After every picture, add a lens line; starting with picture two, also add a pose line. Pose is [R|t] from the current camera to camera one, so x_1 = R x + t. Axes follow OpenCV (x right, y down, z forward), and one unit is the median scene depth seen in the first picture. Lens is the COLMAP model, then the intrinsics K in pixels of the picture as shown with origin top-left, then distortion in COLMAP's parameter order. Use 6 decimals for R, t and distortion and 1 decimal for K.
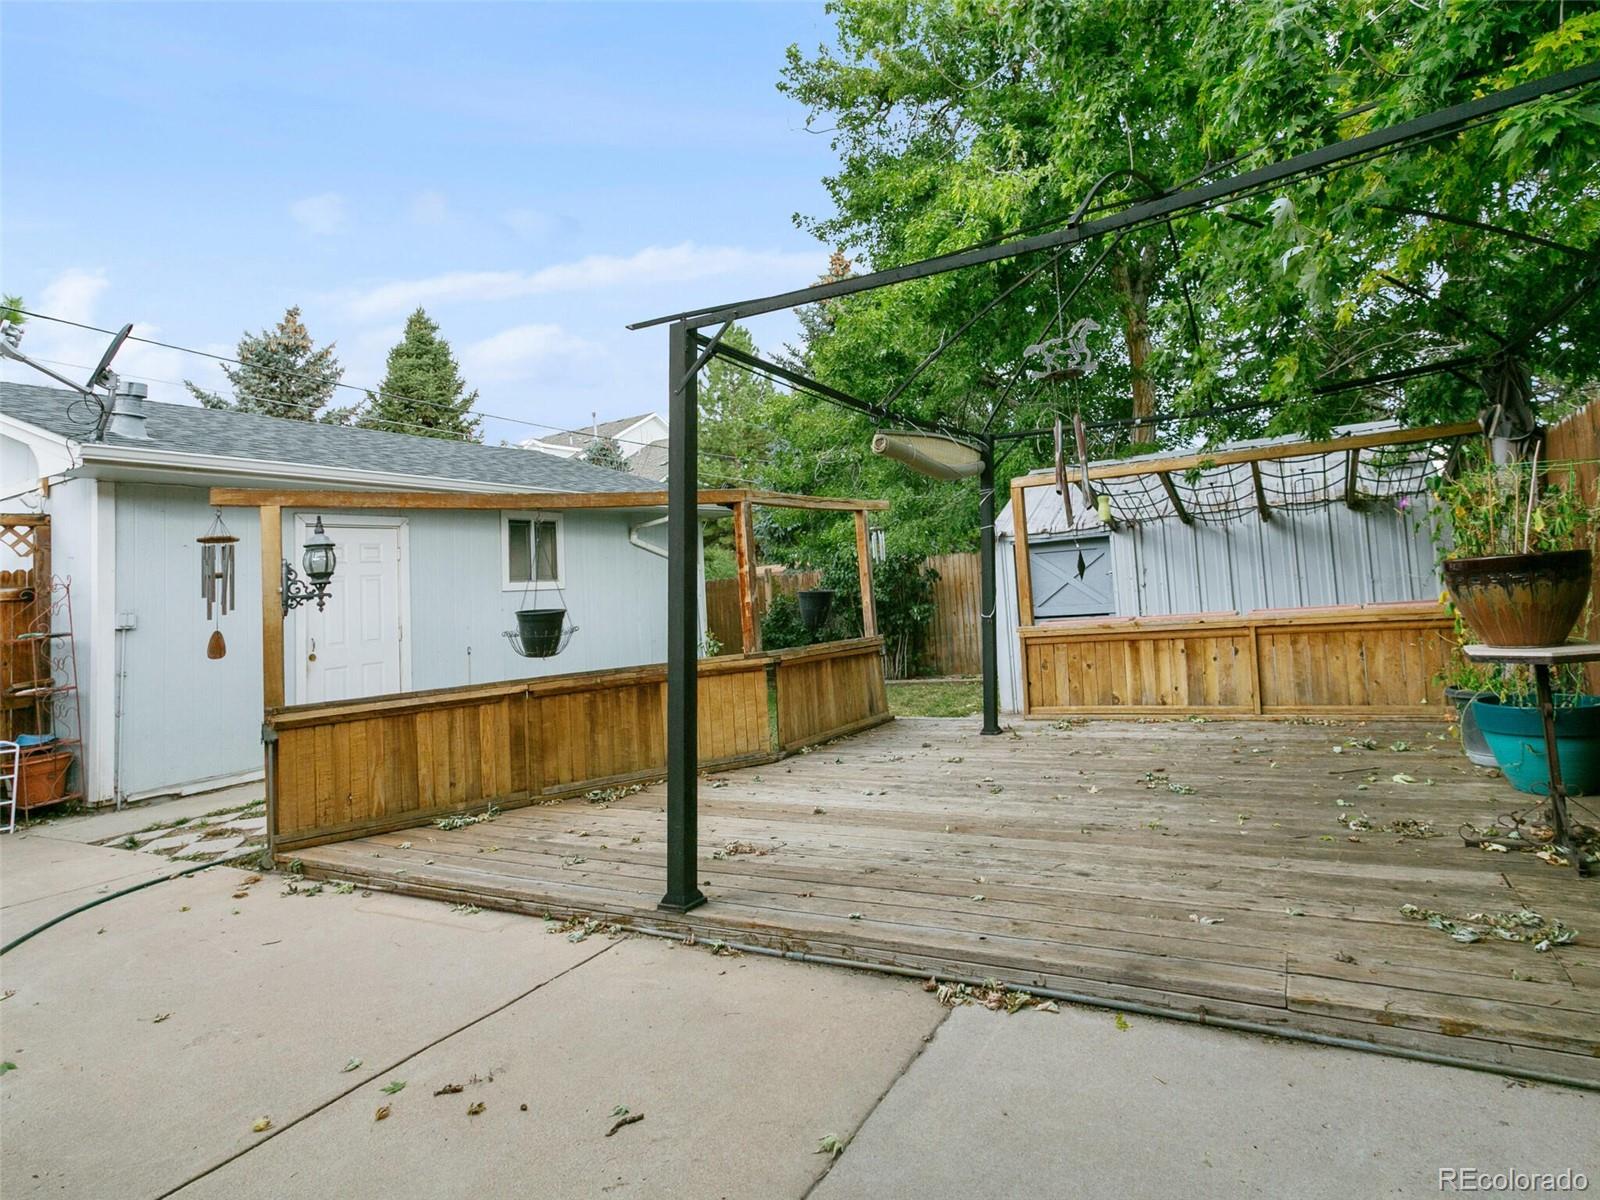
lens RADIAL K [[861.5, 0, 800.0], [0, 861.5, 600.0], [0, 0, 1]] dist [-0.000897, -0.000180]
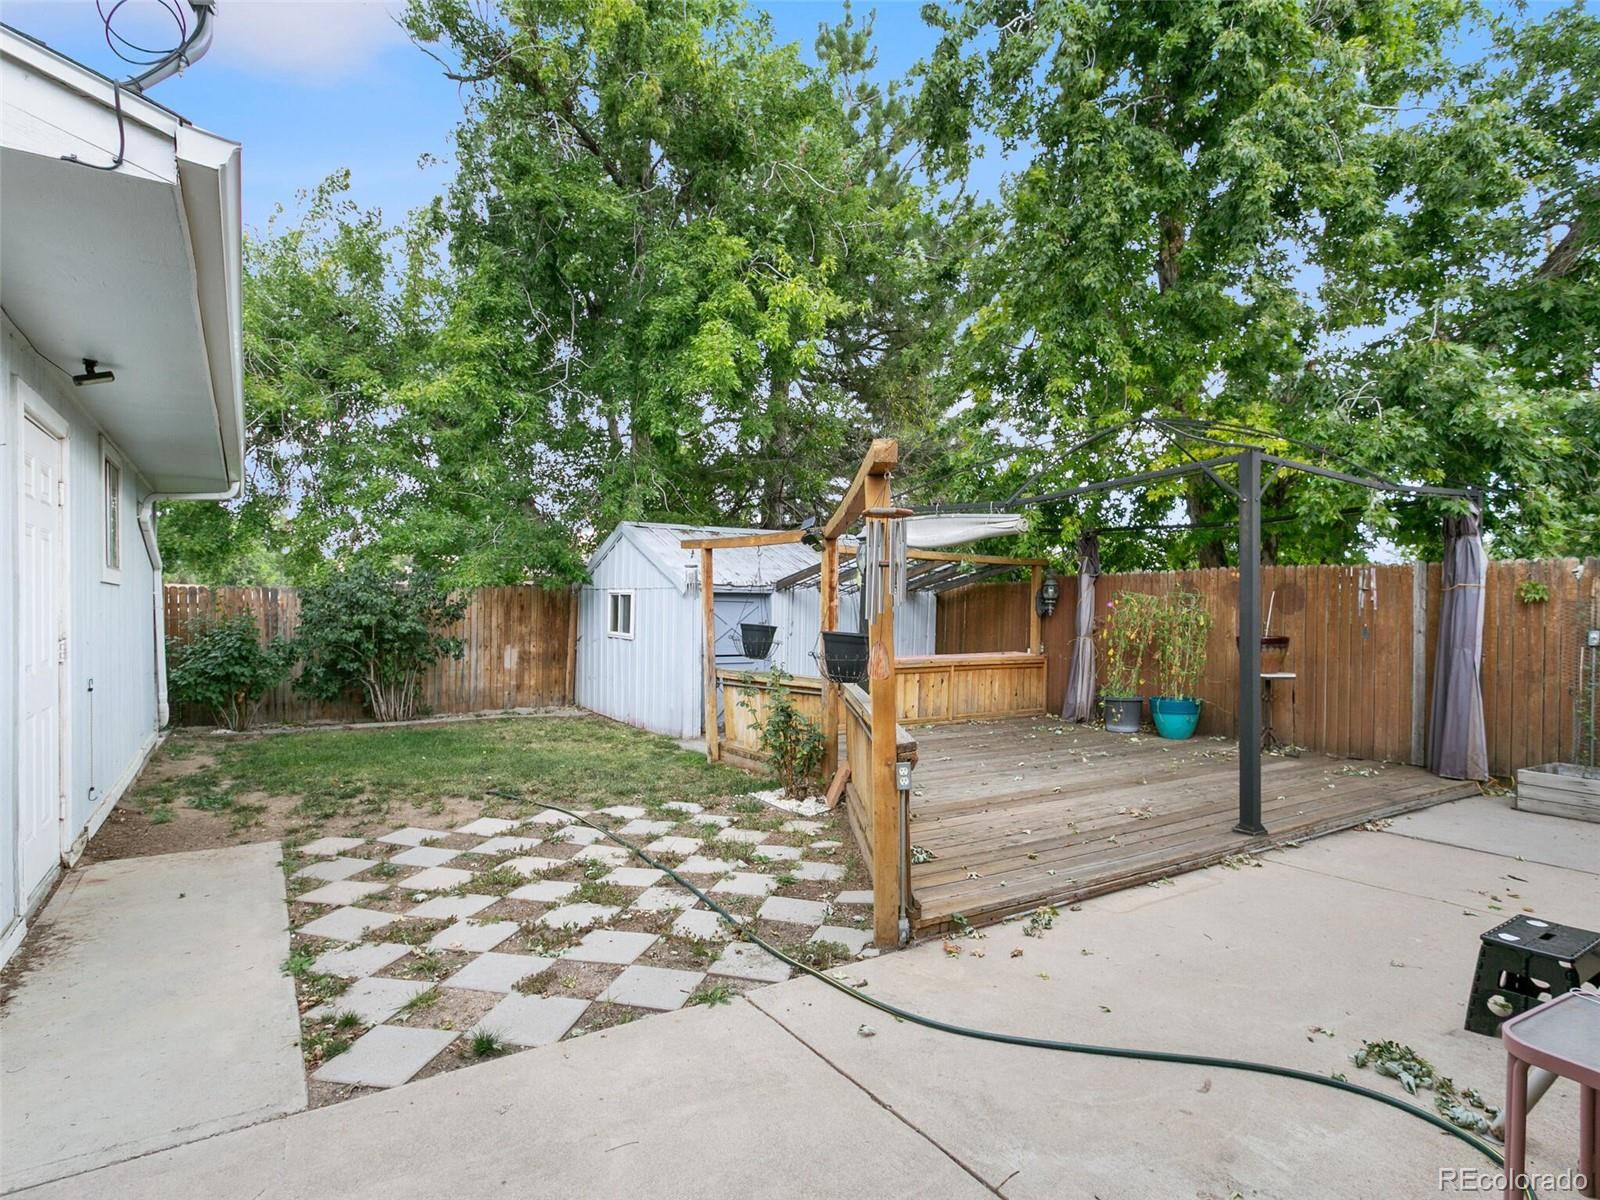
lens RADIAL K [[861.5, 0, 800.0], [0, 861.5, 600.0], [0, 0, 1]] dist [-0.000897, -0.000180]
pose [[0.493489, 0.079355, 0.866124, -1.566369], [-0.021750, 0.996644, -0.078921, 0.072834], [-0.869480, 0.020108, 0.493558, 0.785713]]
